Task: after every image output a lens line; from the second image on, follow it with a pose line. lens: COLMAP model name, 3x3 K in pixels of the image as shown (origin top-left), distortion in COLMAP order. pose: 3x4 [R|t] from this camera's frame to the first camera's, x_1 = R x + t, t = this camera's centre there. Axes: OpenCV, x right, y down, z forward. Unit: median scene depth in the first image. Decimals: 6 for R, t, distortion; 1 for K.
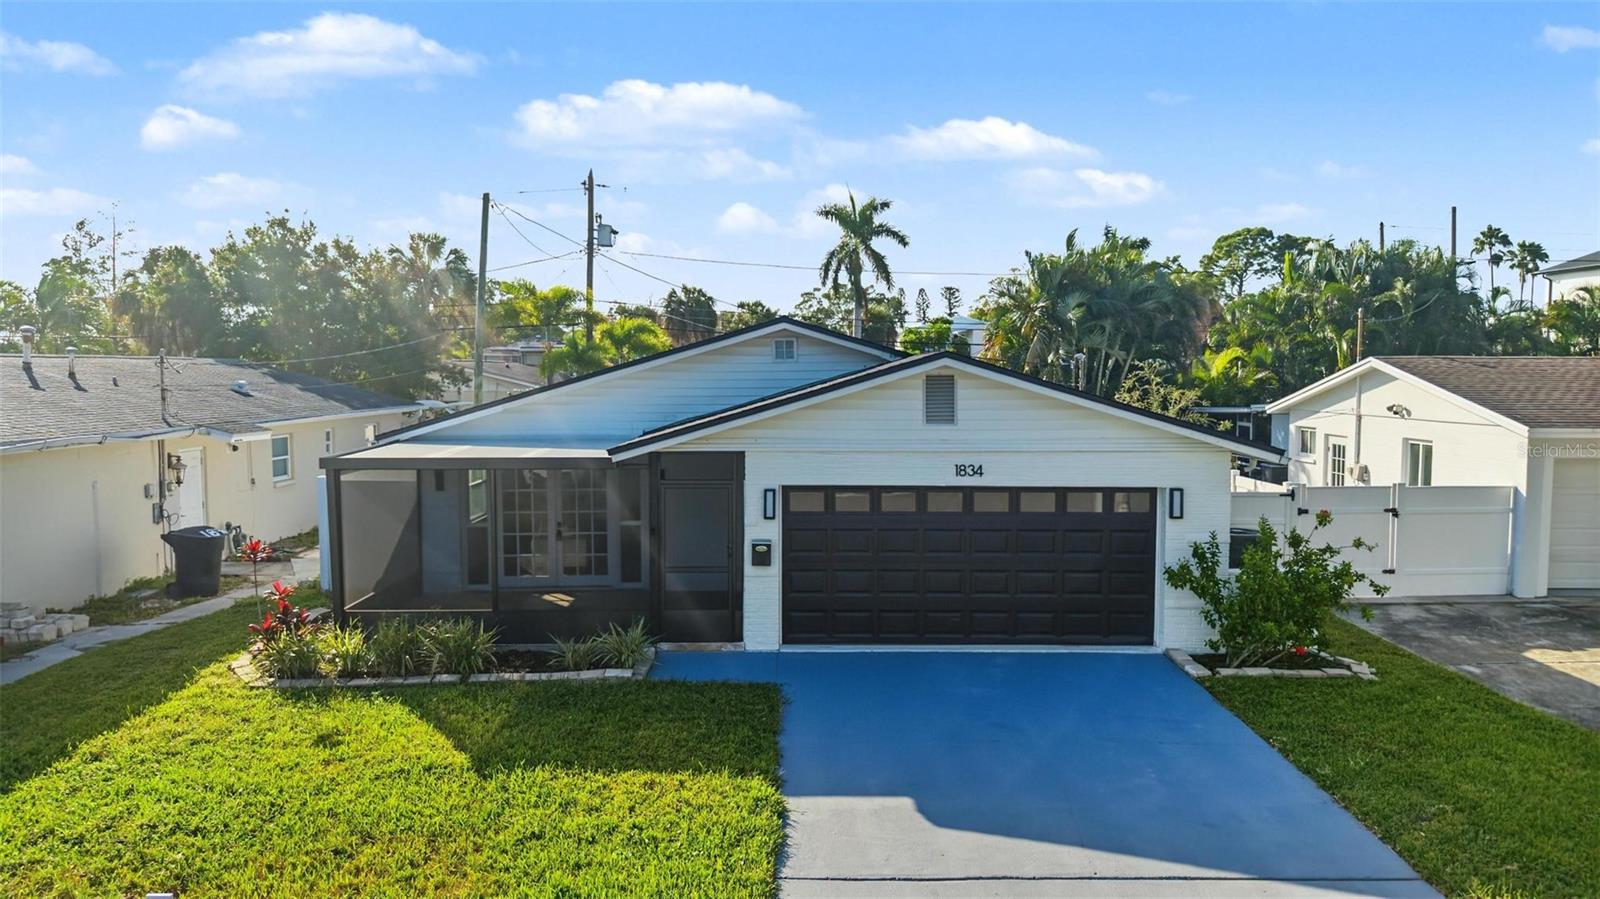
lens RADIAL K [[1067.7, 0, 800.0], [0, 1067.7, 449.5], [0, 0, 1]] dist [0.066683, -0.092260]
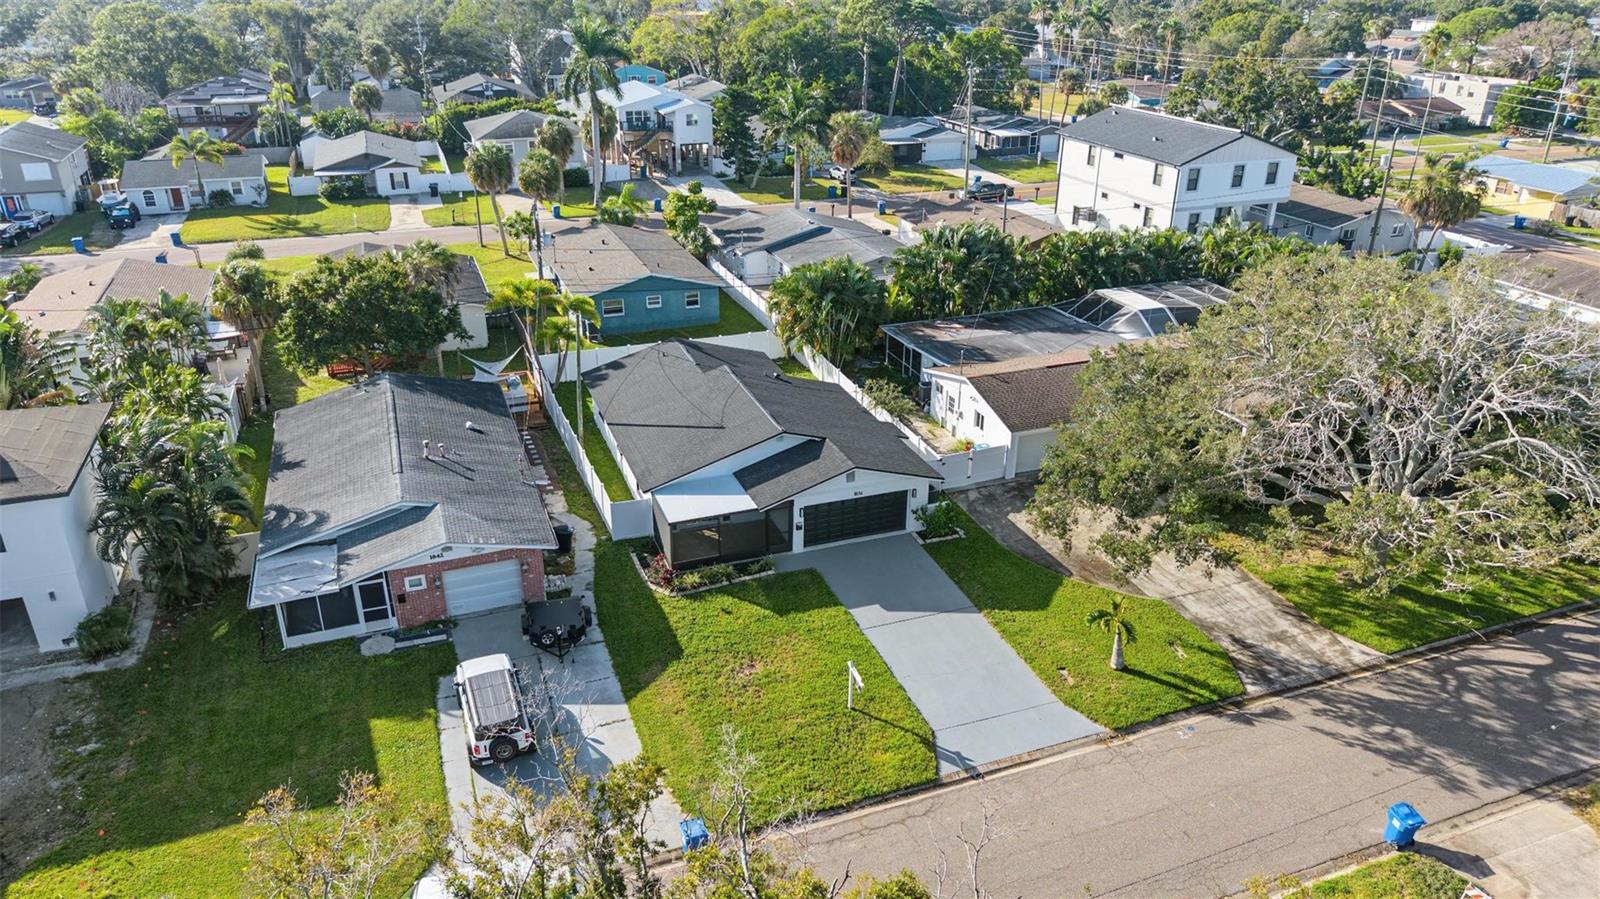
lens RADIAL K [[1067.7, 0, 800.0], [0, 1067.7, 449.5], [0, 0, 1]] dist [0.066683, -0.092260]
pose [[0.933651, -0.142495, 0.328619, -1.062097], [0.021360, 0.937978, 0.346036, -1.241832], [-0.357545, -0.316058, 0.878788, -1.767525]]
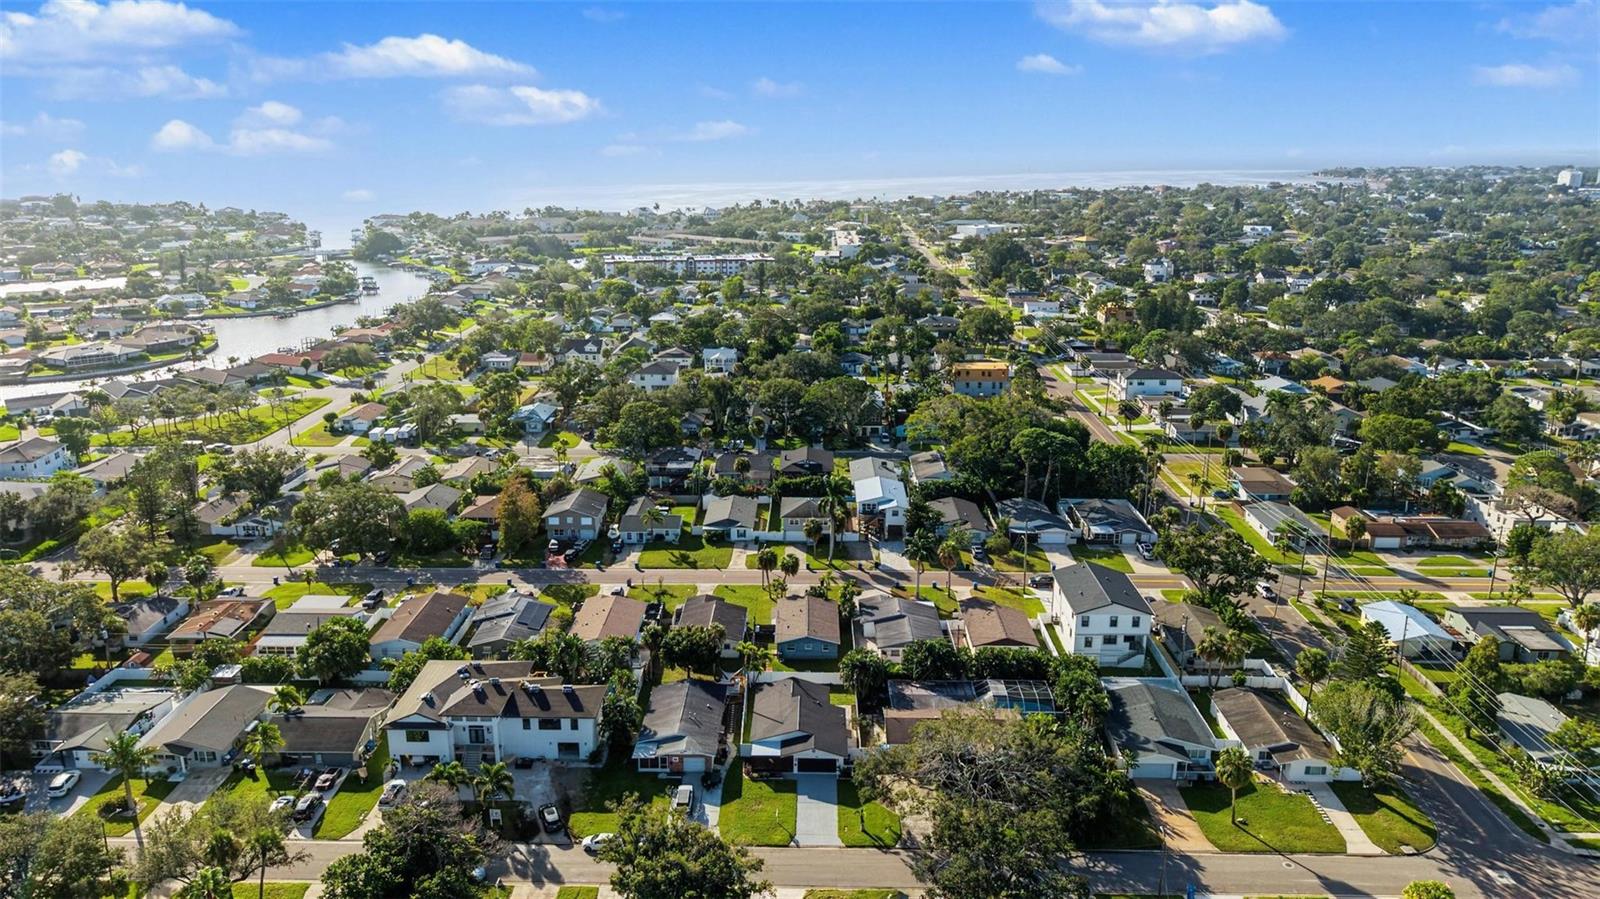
lens RADIAL K [[1067.7, 0, 800.0], [0, 1067.7, 449.5], [0, 0, 1]] dist [0.066683, -0.092260]
pose [[0.999883, 0.008057, -0.013001, 0.103959], [-0.005374, 0.980869, 0.194593, -4.594130], [0.014320, -0.194501, 0.980798, -7.981245]]
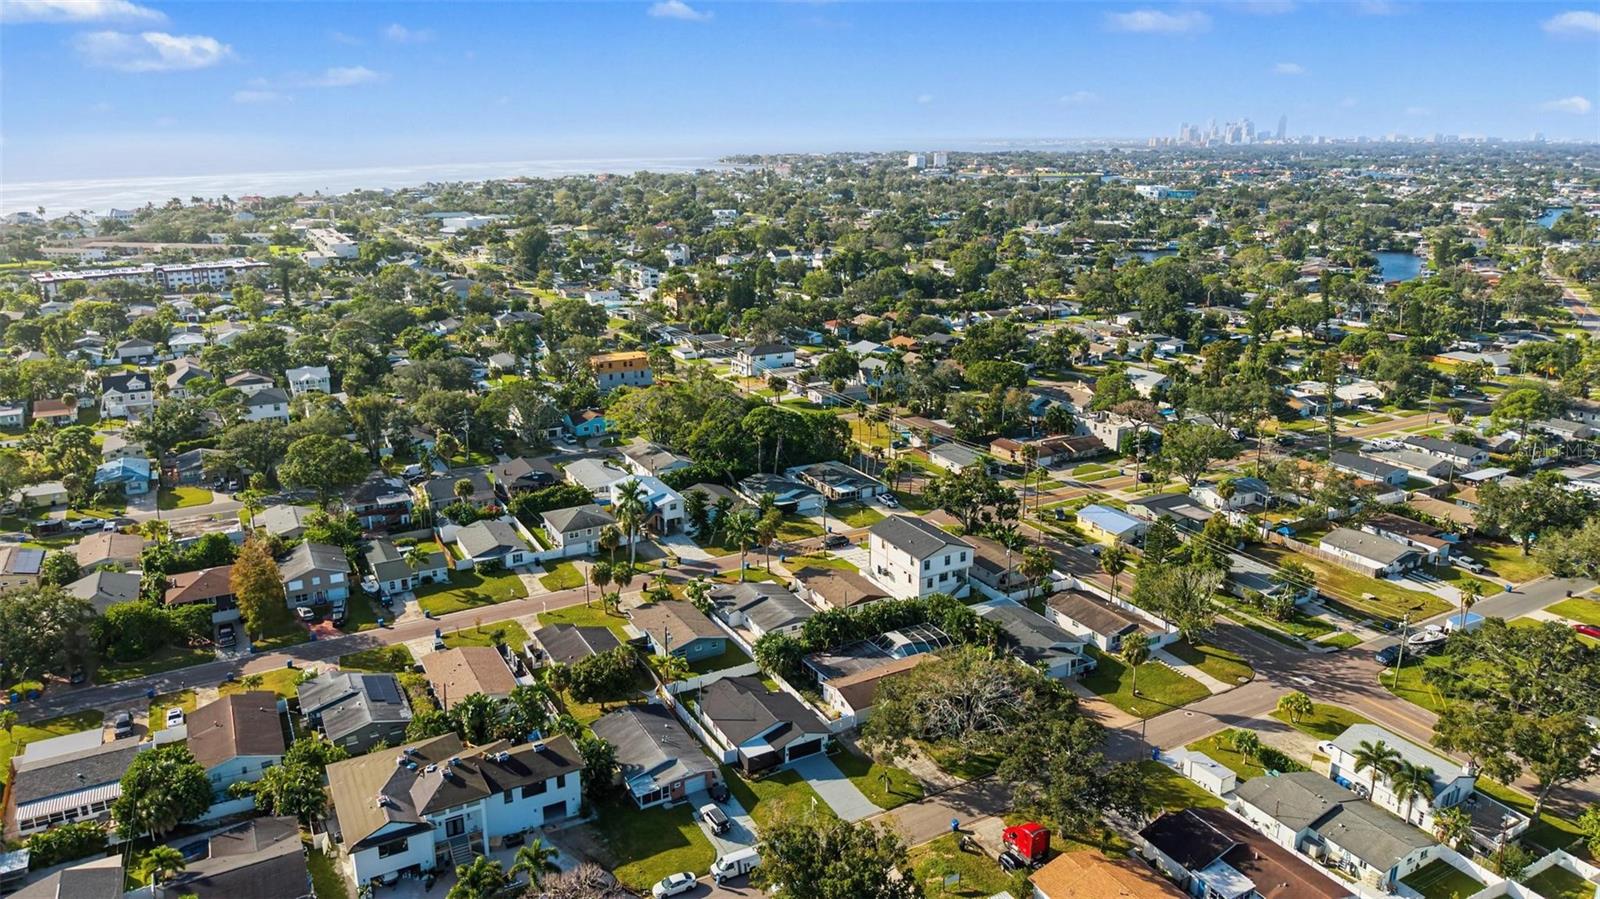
lens RADIAL K [[1067.7, 0, 800.0], [0, 1067.7, 449.5], [0, 0, 1]] dist [0.066683, -0.092260]
pose [[0.871596, -0.137576, 0.470524, -4.161954], [0.039326, 0.976343, 0.212623, -4.706005], [-0.488644, -0.166817, 0.856387, -6.995686]]
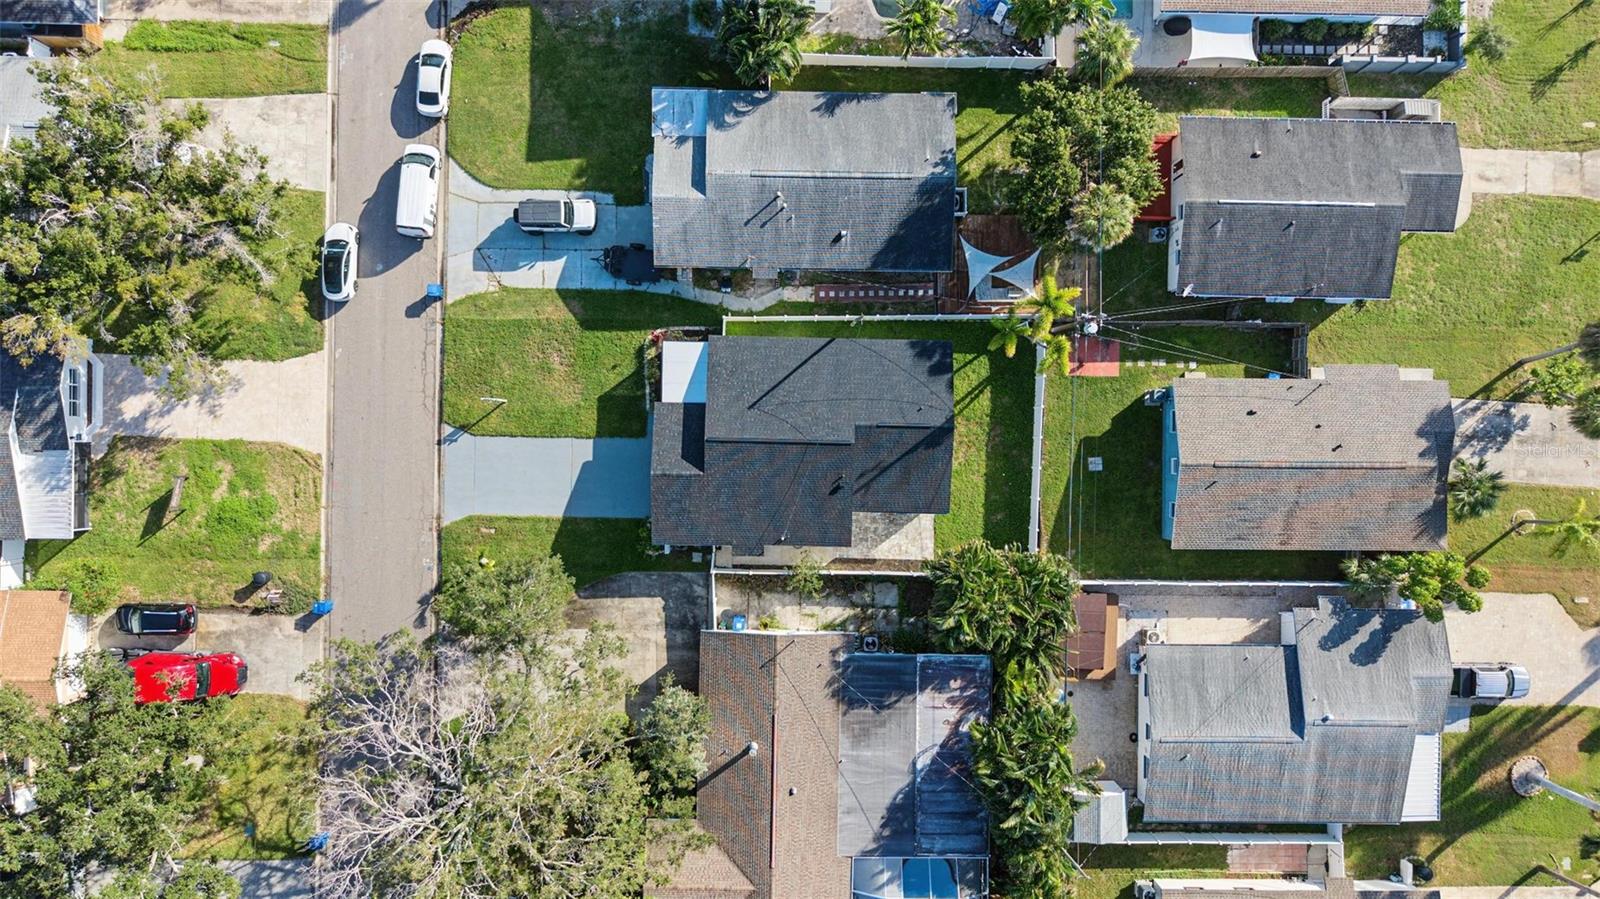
lens RADIAL K [[1067.7, 0, 800.0], [0, 1067.7, 449.5], [0, 0, 1]] dist [0.066683, -0.092260]
pose [[-0.017762, 0.999806, -0.008560, 0.056777], [-0.099229, 0.006756, 0.995042, -4.599980], [0.994906, 0.018523, 0.099090, 1.125084]]
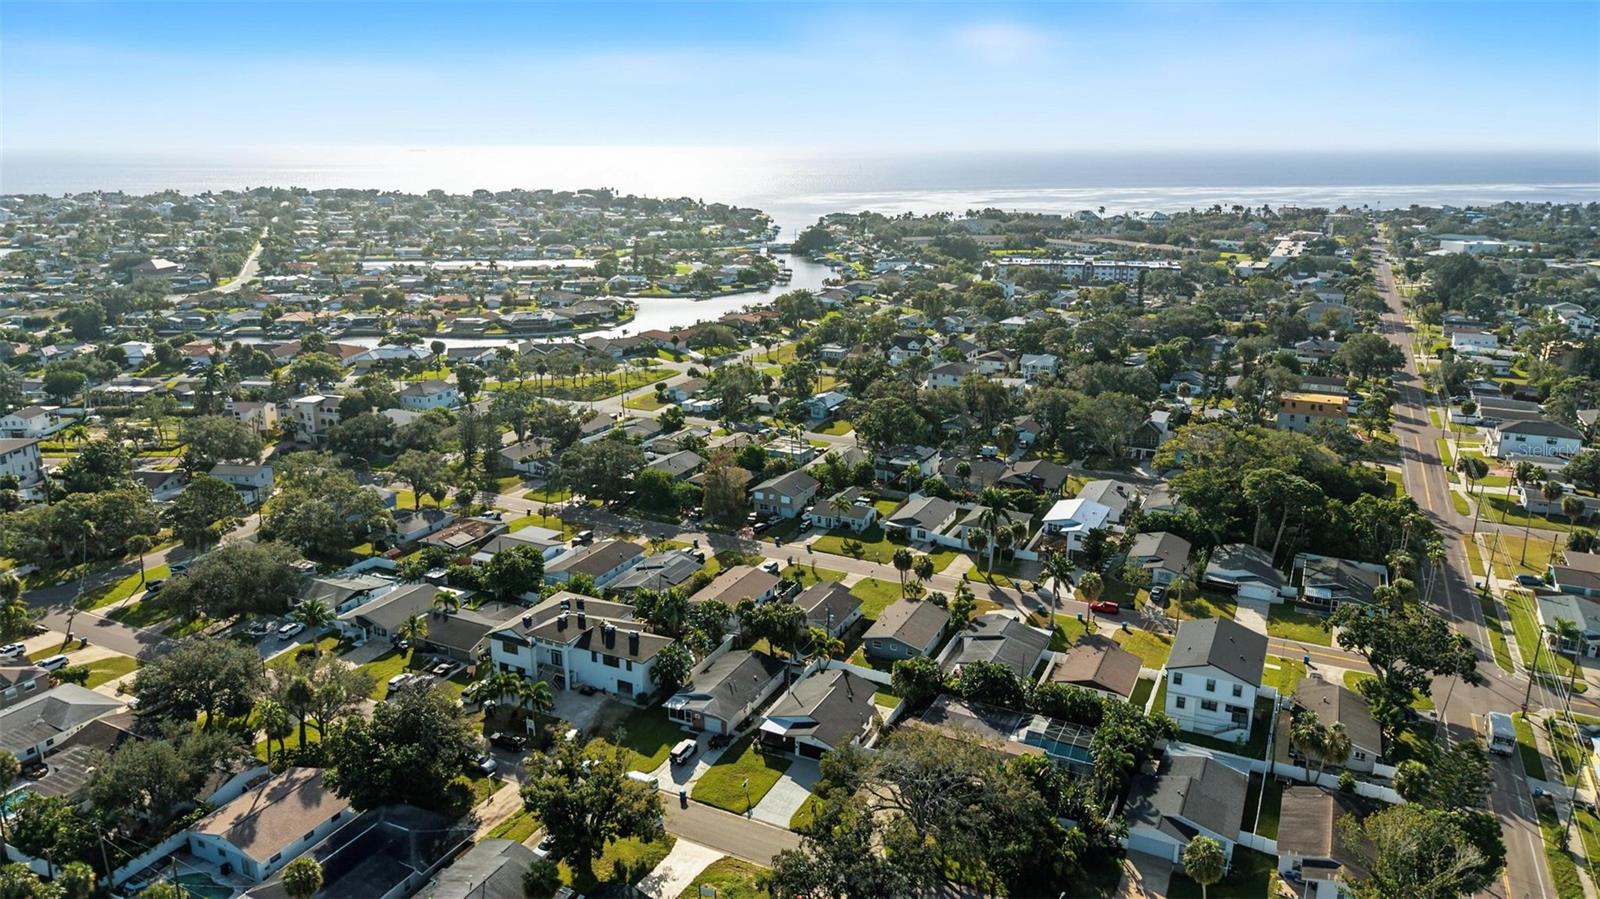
lens RADIAL K [[1067.7, 0, 800.0], [0, 1067.7, 449.5], [0, 0, 1]] dist [0.066683, -0.092260]
pose [[0.894921, 0.126302, -0.427977, 3.957981], [-0.040982, 0.978317, 0.203019, -4.696725], [0.444339, -0.164147, 0.880692, -7.423019]]
